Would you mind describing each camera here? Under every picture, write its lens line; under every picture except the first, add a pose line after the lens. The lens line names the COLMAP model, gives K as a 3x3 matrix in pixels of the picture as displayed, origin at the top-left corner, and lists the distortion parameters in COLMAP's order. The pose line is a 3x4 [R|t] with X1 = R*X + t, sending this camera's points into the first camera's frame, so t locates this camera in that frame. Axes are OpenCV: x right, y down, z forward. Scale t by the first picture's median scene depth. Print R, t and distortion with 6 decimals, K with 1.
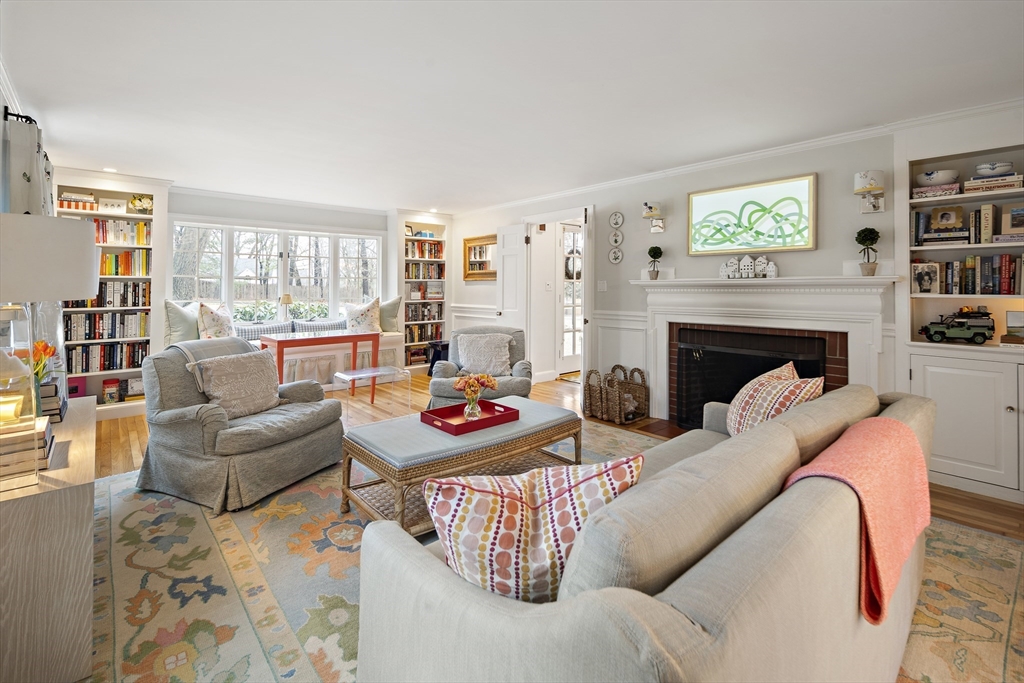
lens RADIAL K [[459.3, 0, 515.4], [0, 459.3, 284.3], [0, 0, 1]] dist [0.002170, 0.000028]
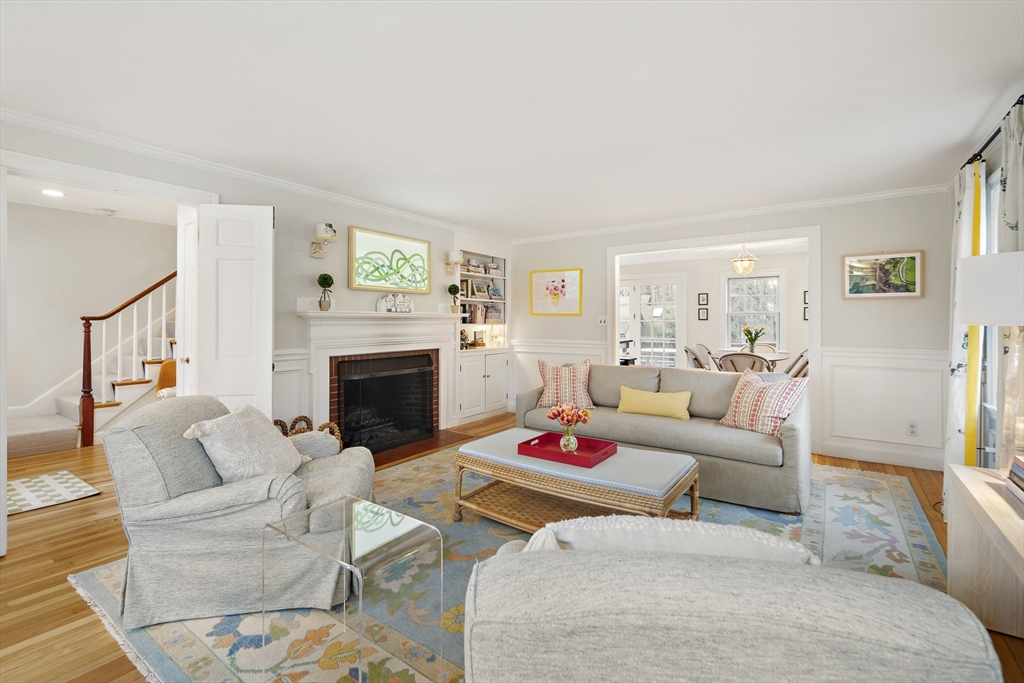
lens RADIAL K [[475.6, 0, 517.4], [0, 475.6, 317.6], [0, 0, 1]] dist [0.000518, -0.000044]
pose [[-0.252854, 0.008824, 0.967464, -0.658543], [-0.005636, 0.999928, -0.010593, 0.010440], [-0.967488, -0.008131, -0.252786, 0.829812]]
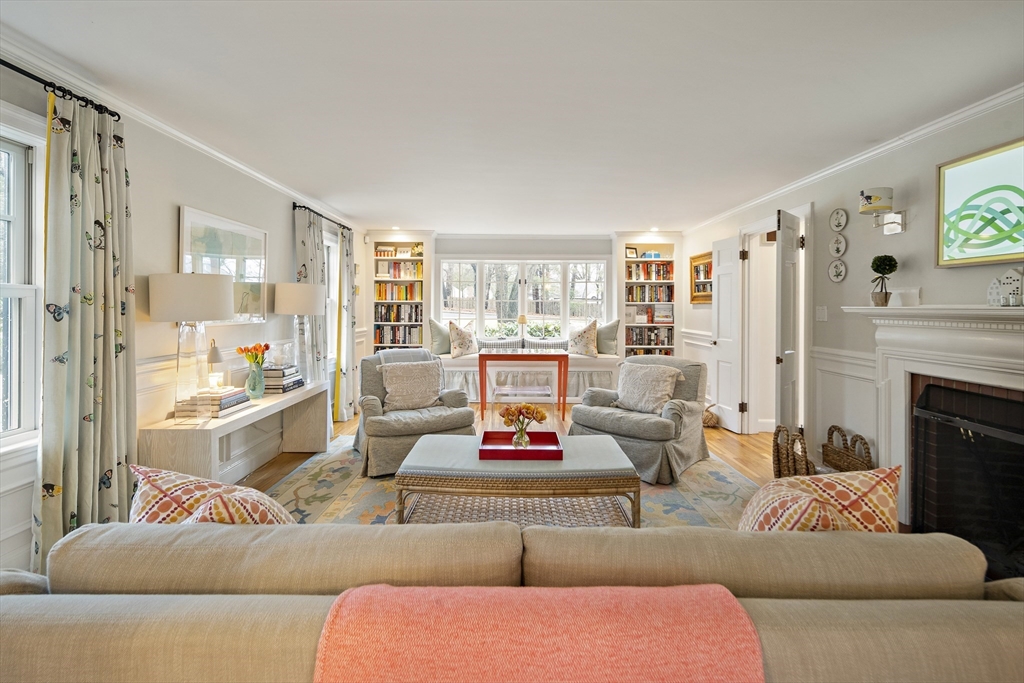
lens RADIAL K [[452.5, 0, 512.8], [0, 452.5, 306.5], [0, 0, 1]] dist [0.000544, -0.000383]
pose [[0.748861, 0.007379, -0.662686, 0.321261], [-0.003419, 0.999968, 0.007271, -0.011488], [0.662718, -0.003179, 0.748862, 0.156939]]
